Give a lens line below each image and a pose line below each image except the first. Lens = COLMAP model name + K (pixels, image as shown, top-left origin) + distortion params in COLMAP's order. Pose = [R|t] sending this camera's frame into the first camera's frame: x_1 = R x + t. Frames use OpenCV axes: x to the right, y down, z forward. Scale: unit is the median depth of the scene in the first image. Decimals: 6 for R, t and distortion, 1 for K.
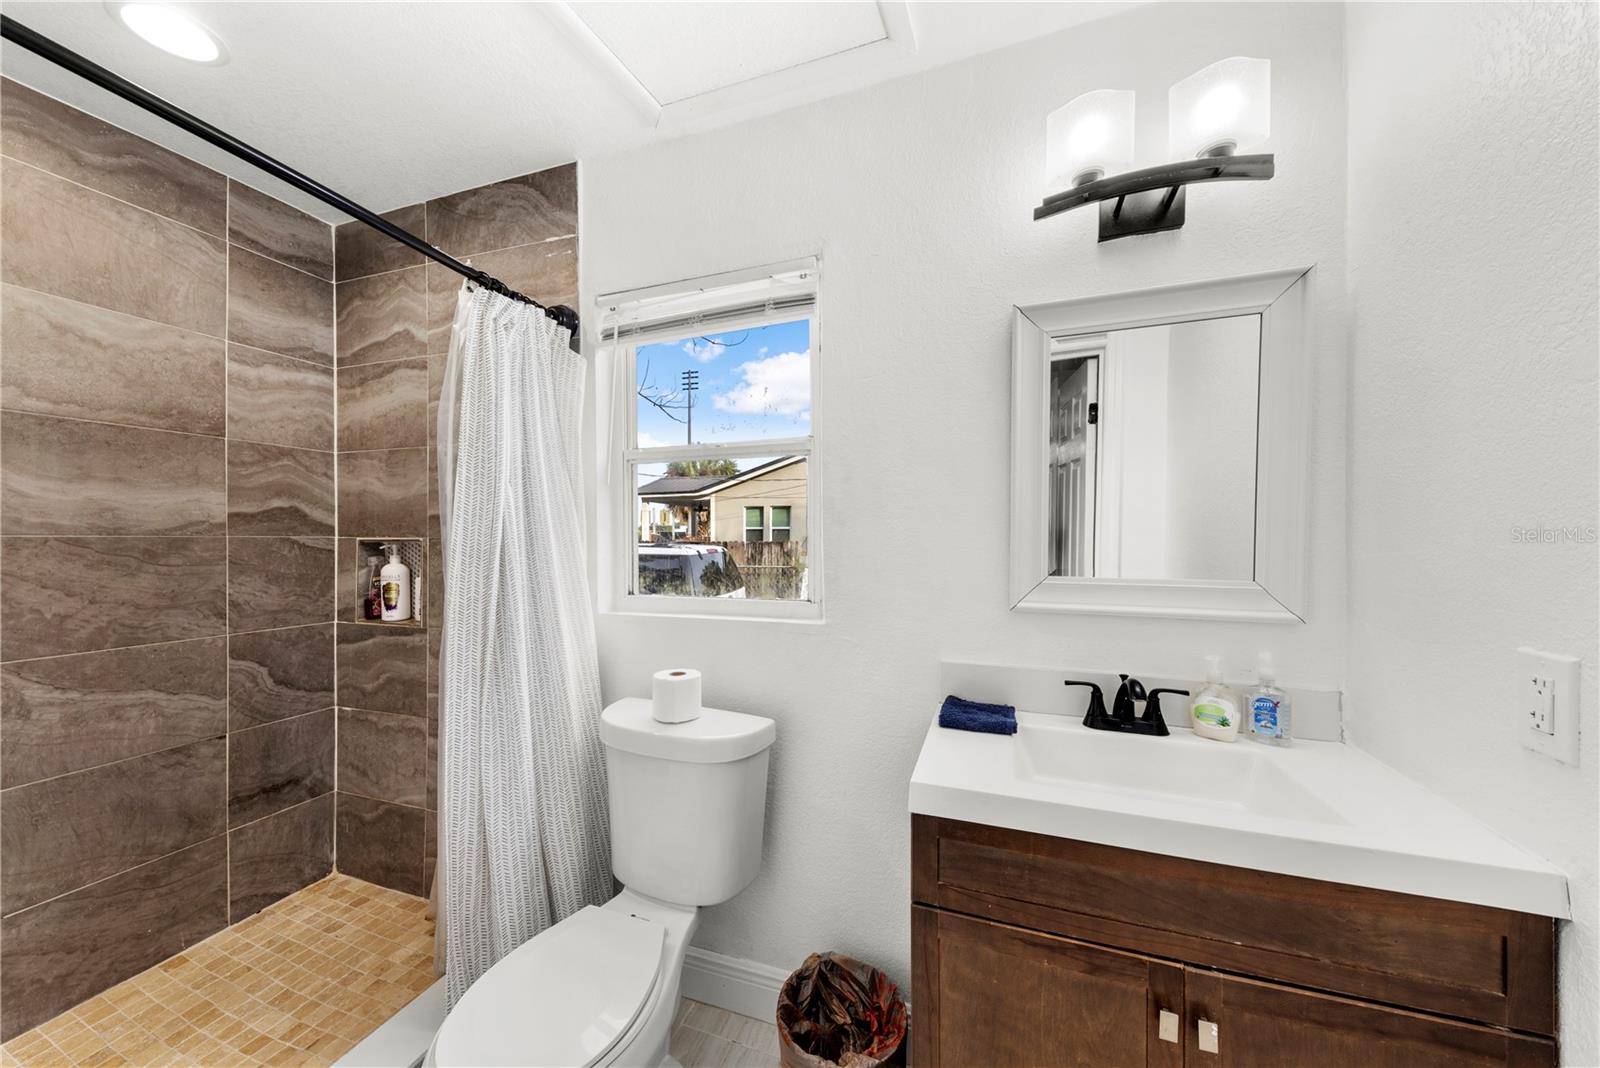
lens RADIAL K [[564.9, 0, 804.9], [0, 564.9, 514.7], [0, 0, 1]] dist [0.017315, -0.006687]
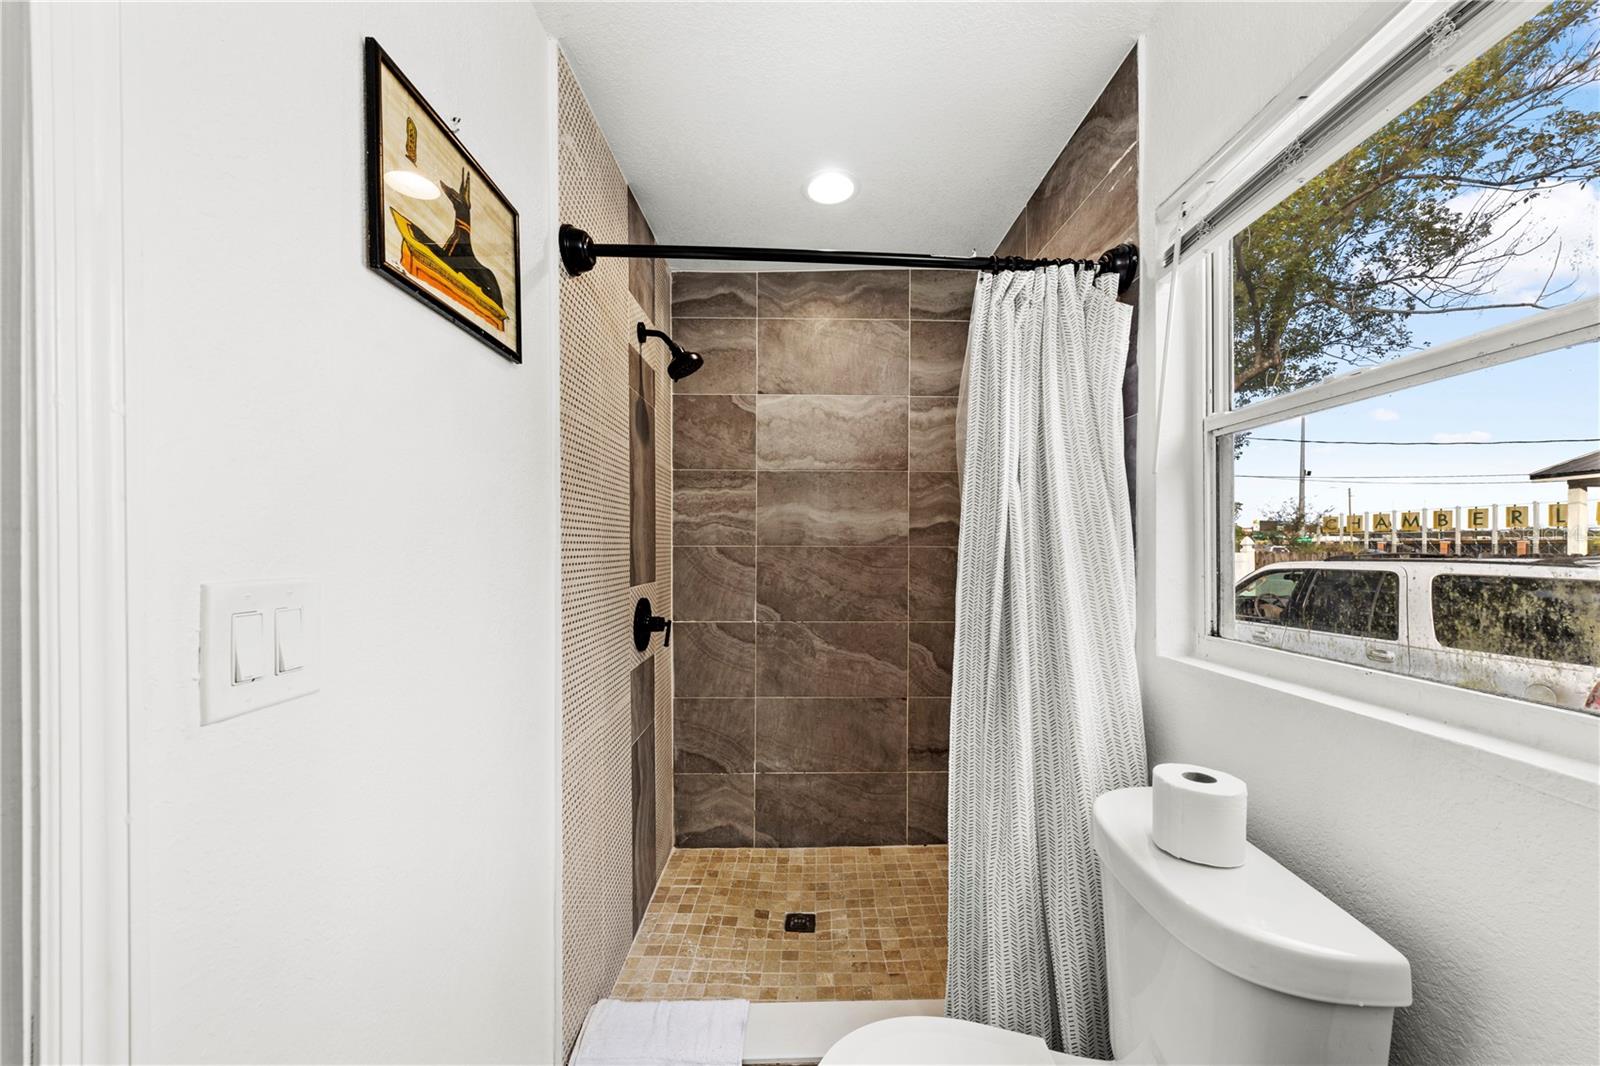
lens RADIAL K [[589.6, 0, 802.9], [0, 589.6, 539.3], [0, 0, 1]] dist [0.009889, -0.006217]
pose [[0.339124, -0.010281, -0.940685, 0.186750], [0.035519, 0.999367, 0.001883, 0.011366], [0.940071, -0.034051, 0.339275, 0.337180]]
